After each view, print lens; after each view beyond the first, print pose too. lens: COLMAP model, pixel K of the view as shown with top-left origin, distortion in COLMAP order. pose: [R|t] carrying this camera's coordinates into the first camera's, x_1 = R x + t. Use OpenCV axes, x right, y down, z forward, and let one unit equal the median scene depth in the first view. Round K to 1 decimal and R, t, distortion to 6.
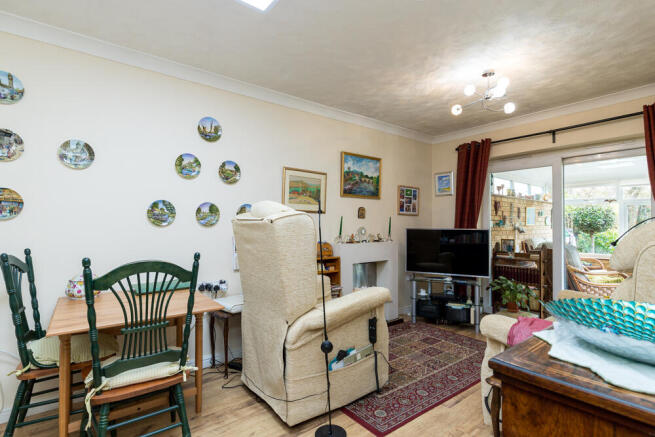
lens RADIAL K [[327.0, 0, 327.9], [0, 327.0, 220.8], [0, 0, 1]] dist [-0.002362, -0.000298]
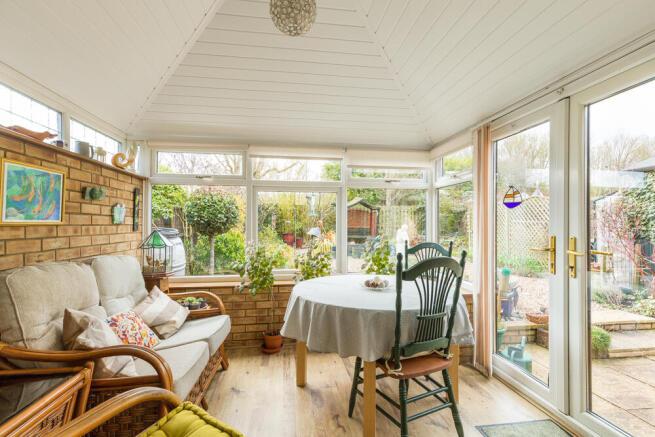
lens RADIAL K [[295.4, 0, 327.9], [0, 295.4, 220.7], [0, 0, 1]] dist [0.005015, -0.000027]
pose [[0.510170, 0.014122, 0.859958, 0.407625], [-0.007265, 0.999900, -0.012111, 0.012863], [-0.860043, -0.000069, 0.510222, 0.481841]]
